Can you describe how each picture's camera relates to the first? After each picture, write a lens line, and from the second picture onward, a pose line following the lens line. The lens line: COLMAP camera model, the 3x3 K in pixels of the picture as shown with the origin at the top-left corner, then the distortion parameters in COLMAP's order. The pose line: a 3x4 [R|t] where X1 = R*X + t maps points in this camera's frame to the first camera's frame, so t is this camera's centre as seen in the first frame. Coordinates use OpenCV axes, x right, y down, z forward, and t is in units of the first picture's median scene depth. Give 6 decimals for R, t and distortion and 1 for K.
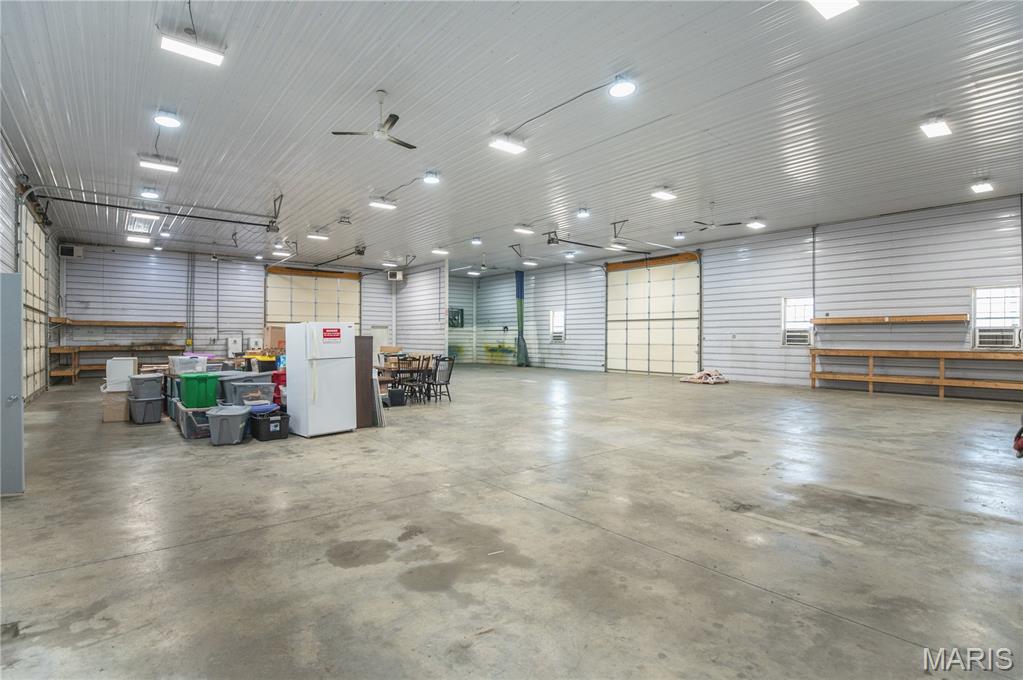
lens RADIAL K [[500.5, 0, 512.2], [0, 500.5, 343.6], [0, 0, 1]] dist [-0.026017, -0.002203]
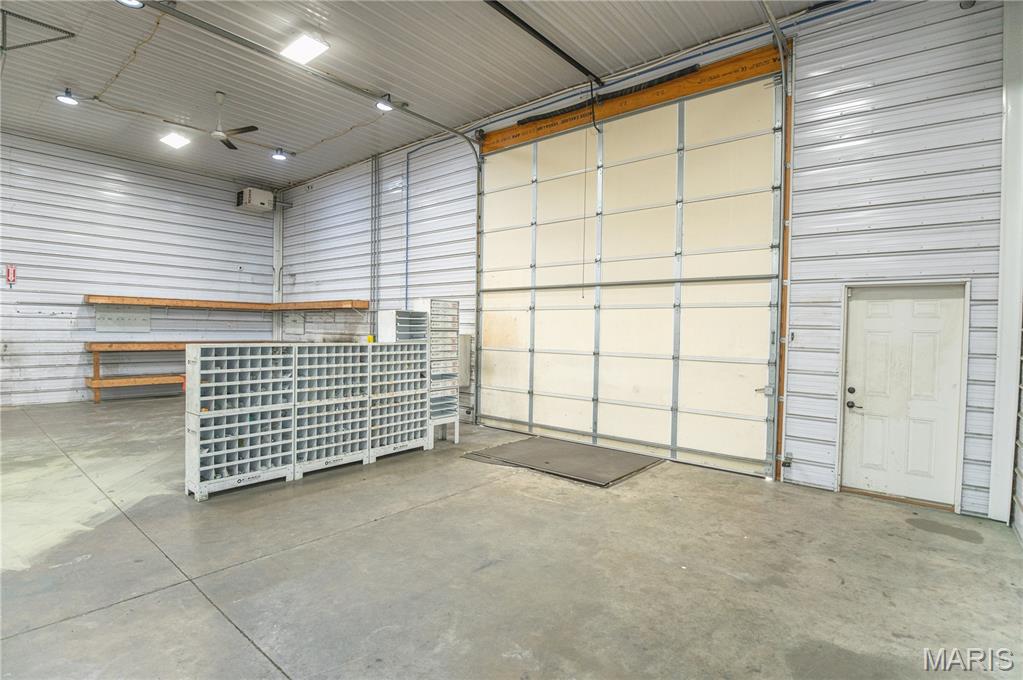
lens RADIAL K [[500.5, 0, 511.9], [0, 500.5, 341.4], [0, 0, 1]] dist [-0.026017, -0.002203]
pose [[0.192595, 0.025661, -0.980943, -0.191088], [-0.030822, 0.999323, 0.020091, -0.021870], [0.980794, 0.026366, 0.193255, 1.395244]]
